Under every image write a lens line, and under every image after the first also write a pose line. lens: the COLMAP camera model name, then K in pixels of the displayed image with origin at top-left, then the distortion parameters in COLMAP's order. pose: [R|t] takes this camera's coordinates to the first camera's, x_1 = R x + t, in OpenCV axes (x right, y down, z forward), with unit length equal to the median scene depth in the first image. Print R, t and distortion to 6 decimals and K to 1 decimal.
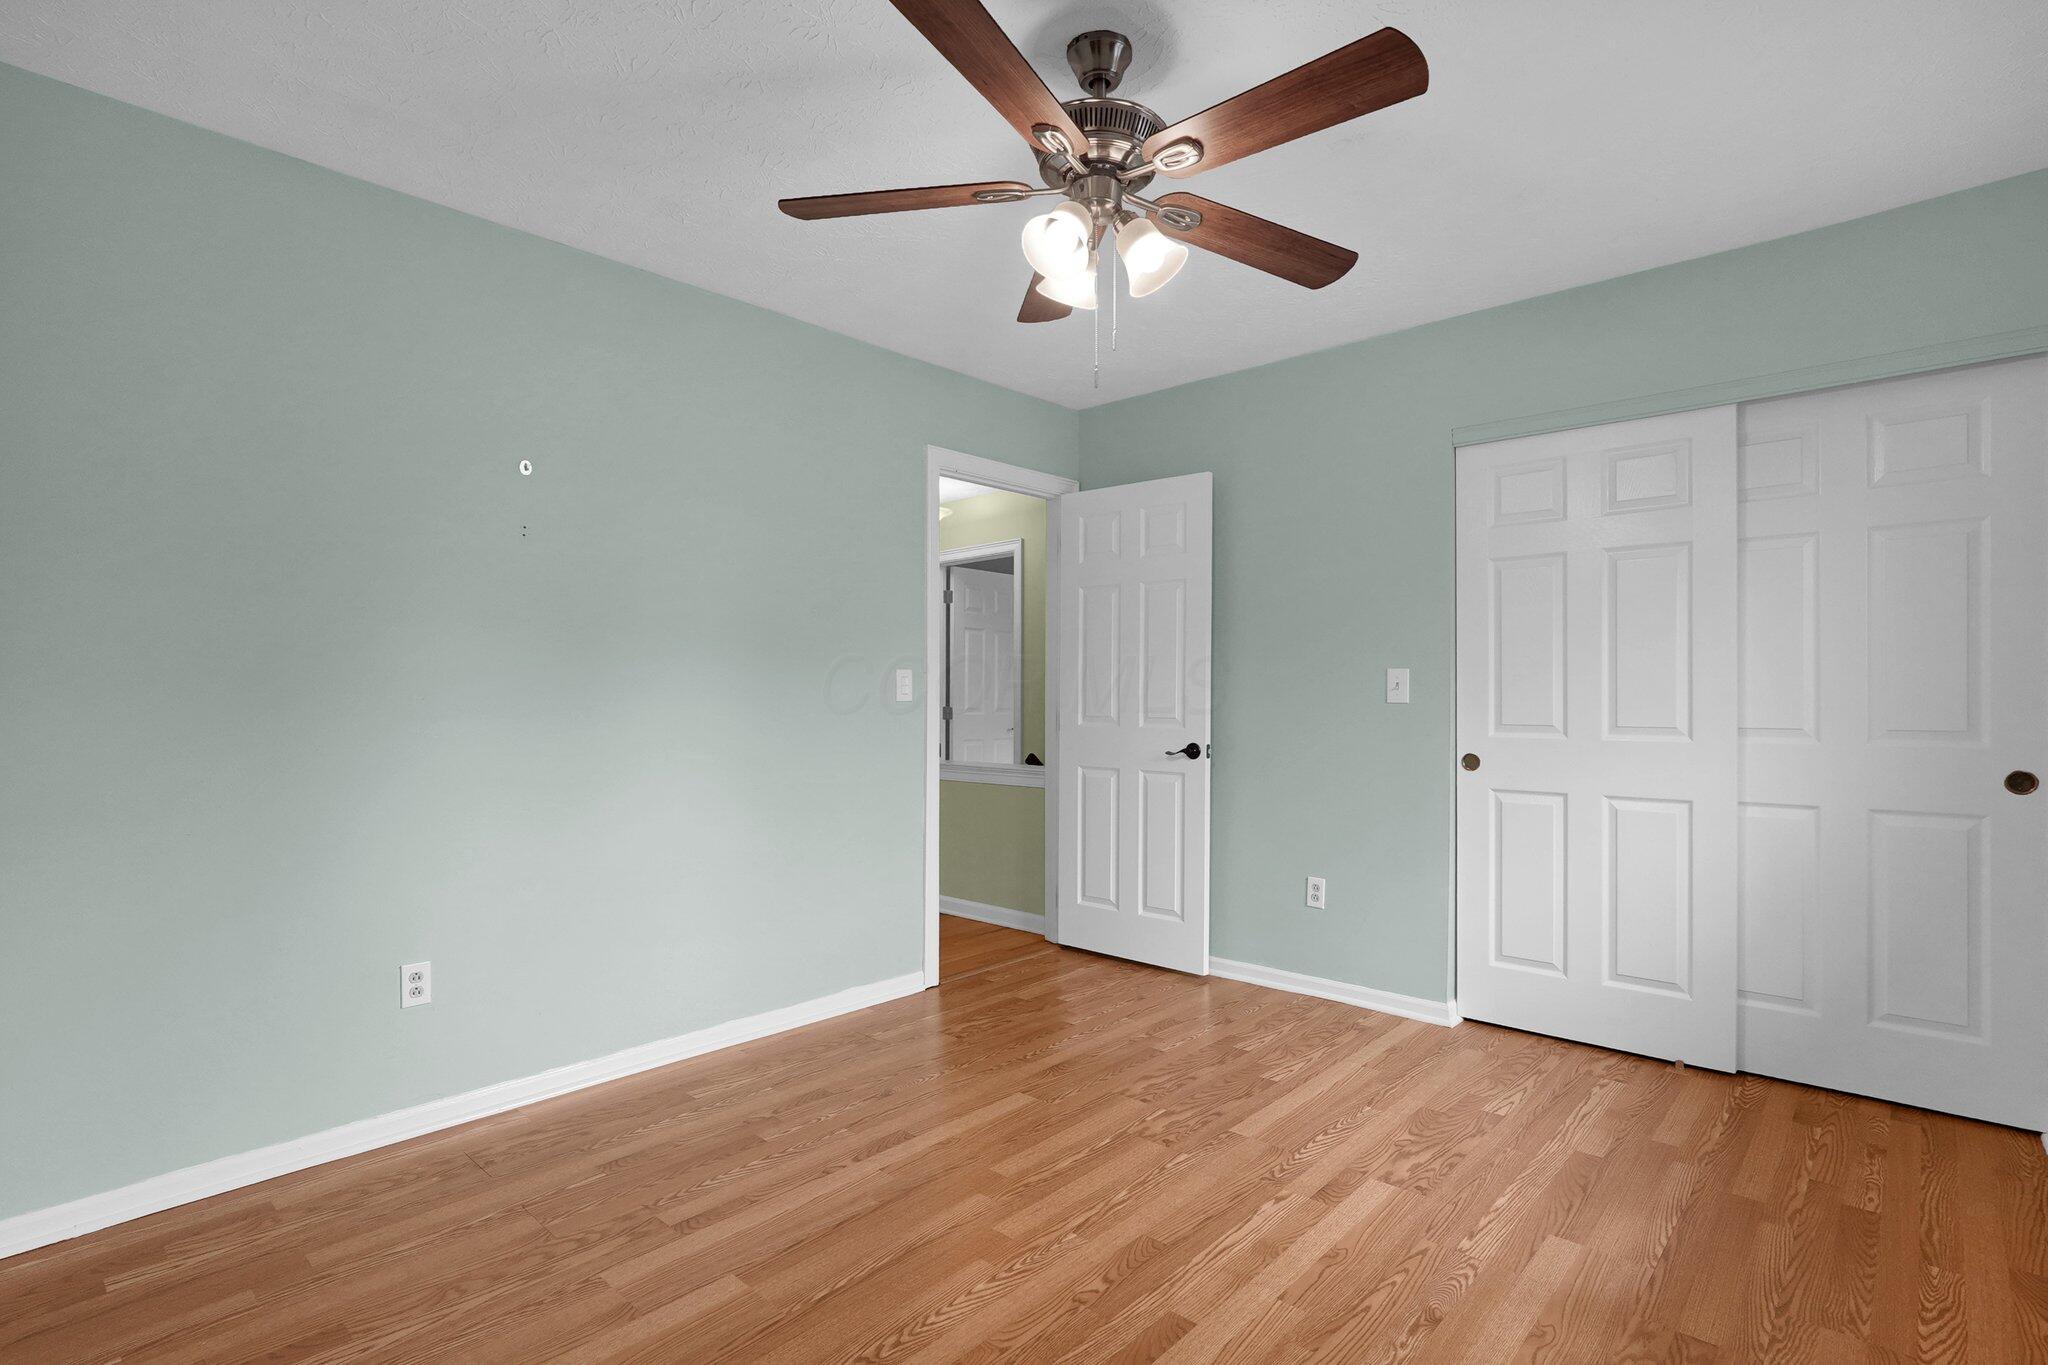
lens RADIAL K [[975.5, 0, 1024.1], [0, 975.5, 684.6], [0, 0, 1]] dist [-0.017408, 0.003615]
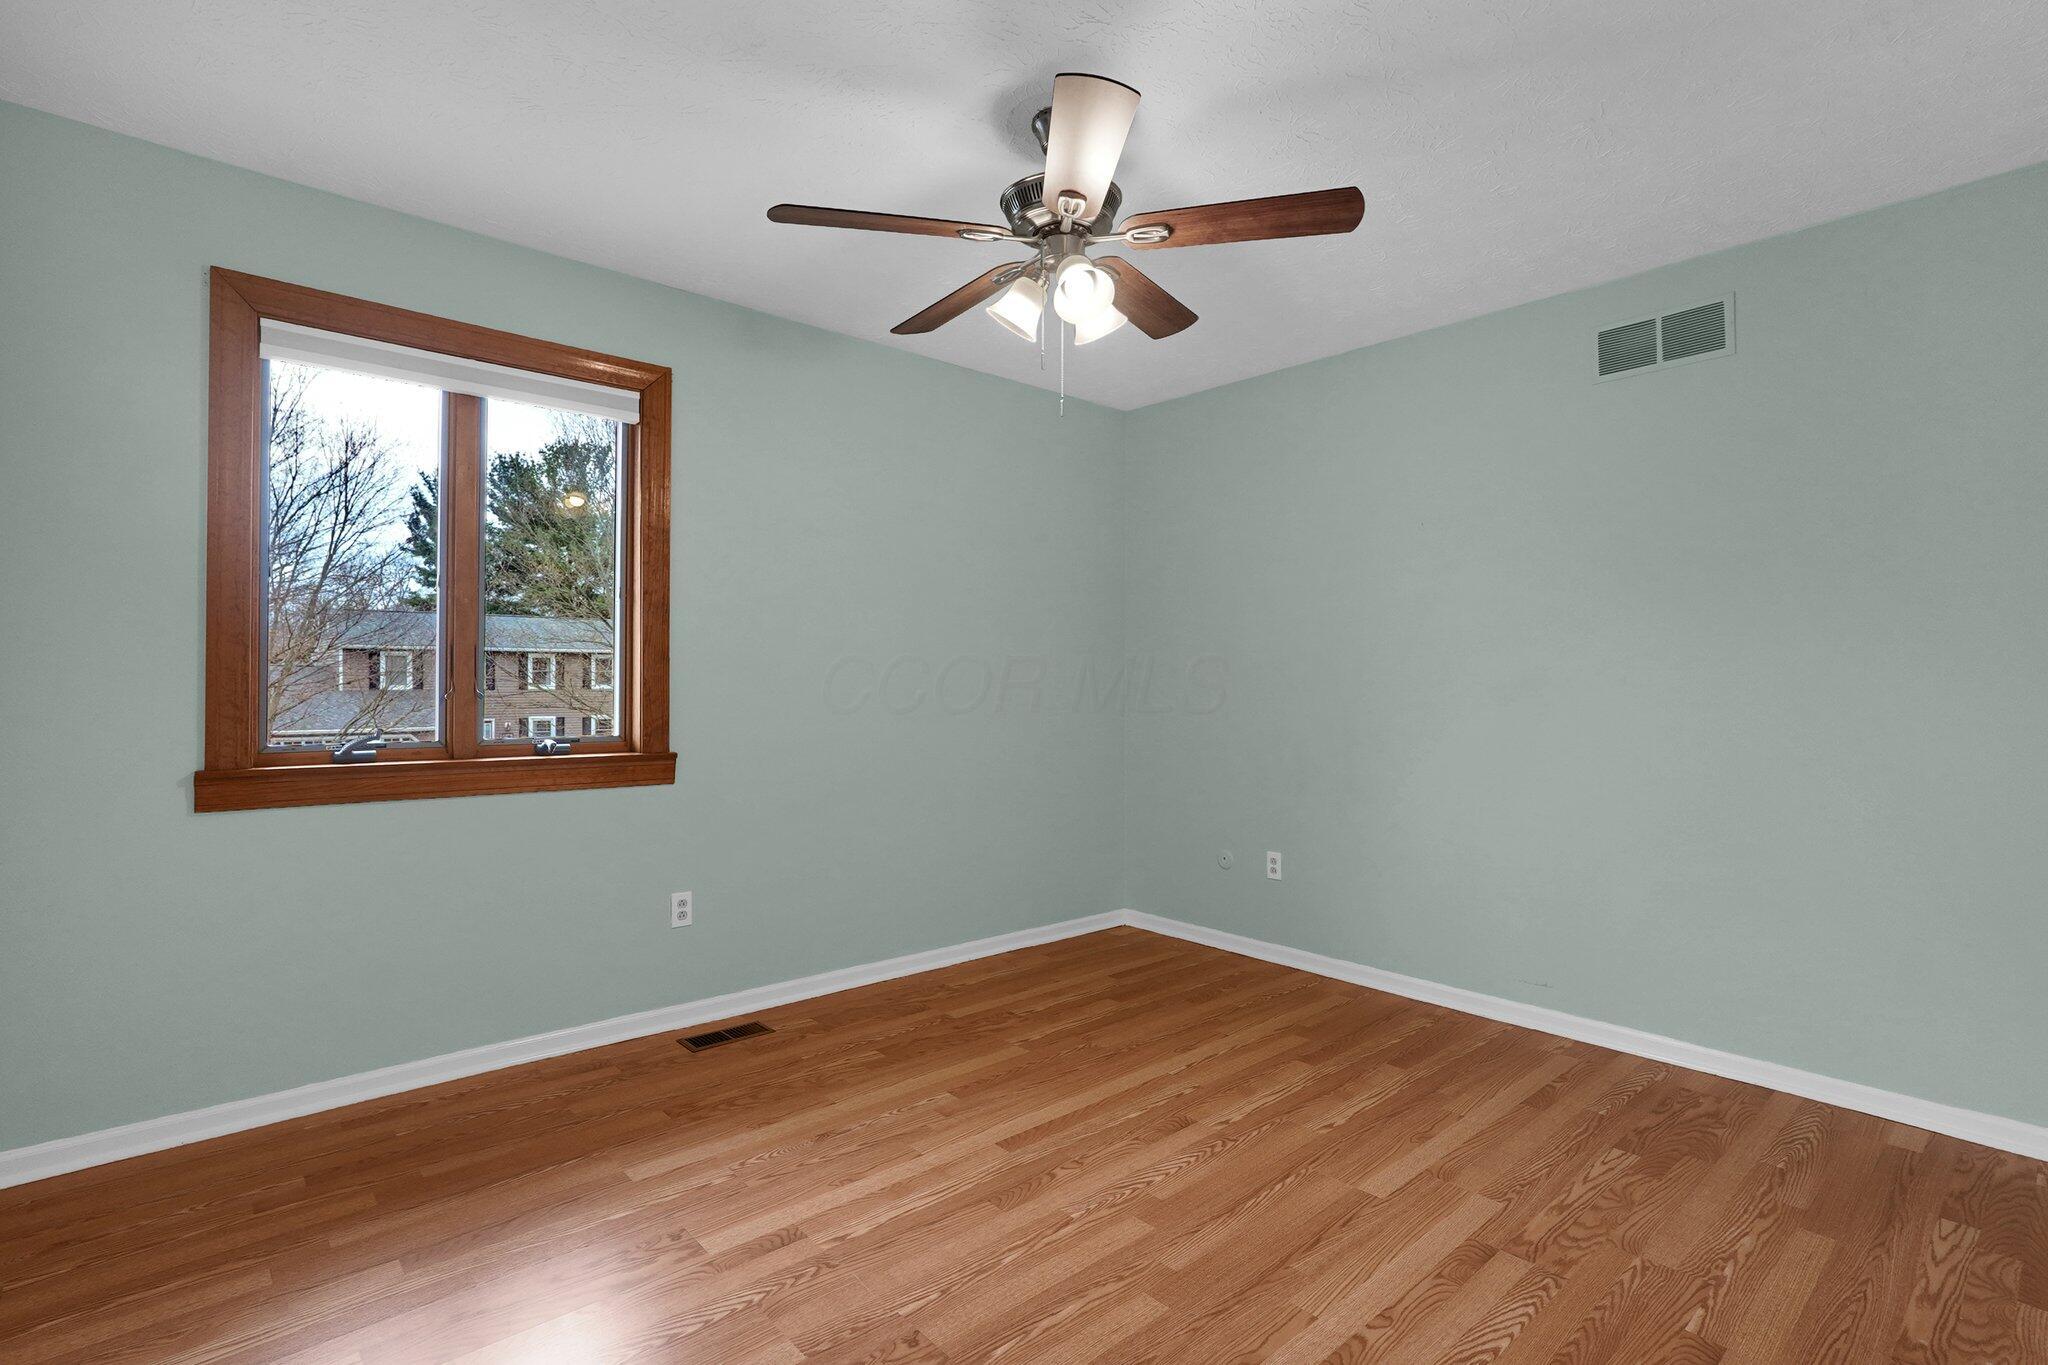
lens RADIAL K [[975.5, 0, 1023.7], [0, 975.5, 682.4], [0, 0, 1]] dist [-0.017408, 0.003615]
pose [[-0.995422, -0.002756, 0.095540, 0.007150], [-0.003427, 0.999971, -0.006868, 0.015393], [-0.095519, -0.007164, -0.995402, 1.989028]]
